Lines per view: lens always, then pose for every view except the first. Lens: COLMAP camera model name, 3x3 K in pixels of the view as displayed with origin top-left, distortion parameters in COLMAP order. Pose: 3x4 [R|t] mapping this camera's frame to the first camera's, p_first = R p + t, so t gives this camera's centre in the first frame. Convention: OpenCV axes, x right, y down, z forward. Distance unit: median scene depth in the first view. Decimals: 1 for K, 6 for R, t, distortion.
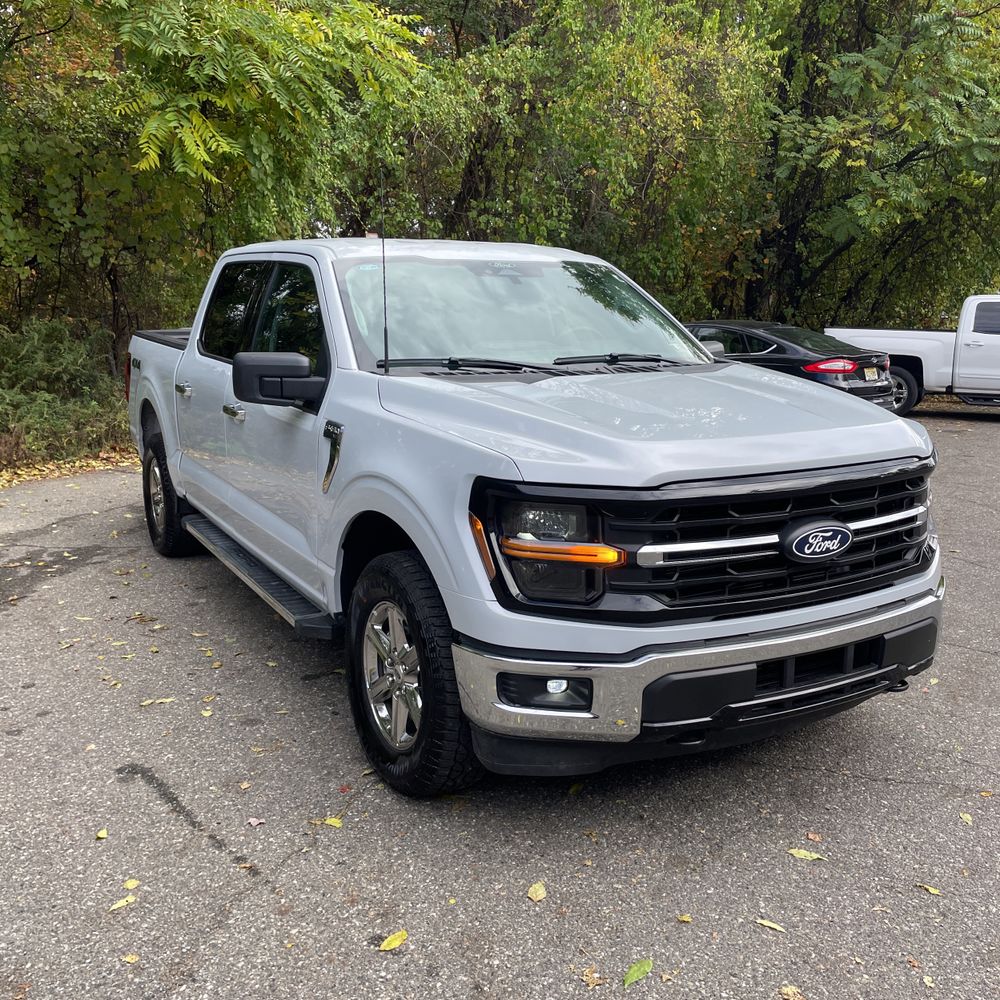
lens RADIAL K [[1013.1, 0, 487.7], [0, 1013.1, 501.3], [0, 0, 1]] dist [0.086800, -0.120062]
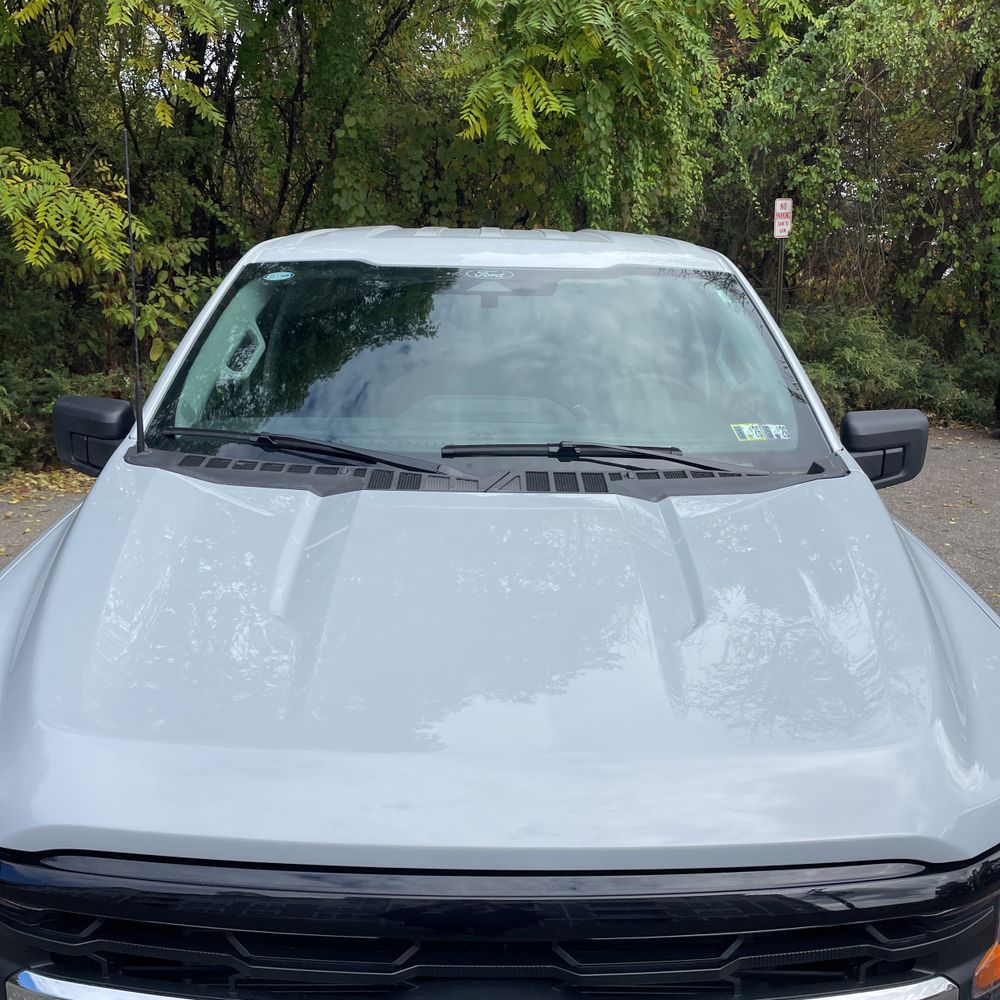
lens RADIAL K [[1013.1, 0, 487.7], [0, 1013.1, 501.3], [0, 0, 1]] dist [0.086800, -0.120062]
pose [[0.875495, 0.126097, -0.466486, 0.376038], [-0.109342, 0.992009, 0.062940, -0.151992], [0.470695, -0.004097, 0.882287, 0.506225]]
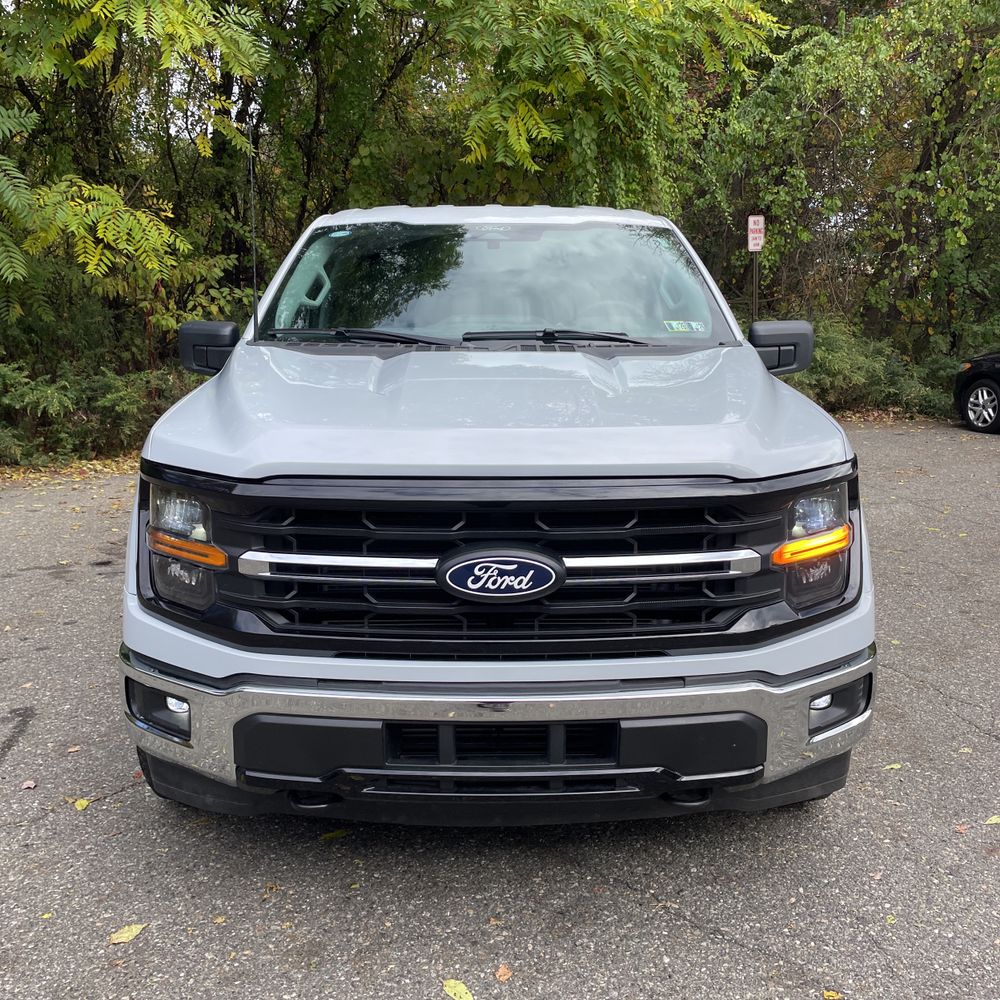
lens RADIAL K [[1012.5, 0, 488.7], [0, 1012.5, 483.0], [0, 0, 1]] dist [0.086274, -0.120828]
pose [[0.876427, 0.086958, -0.473619, 0.512679], [-0.092910, 0.995615, 0.010868, -0.027052], [0.472487, 0.034479, 0.880663, 0.268488]]
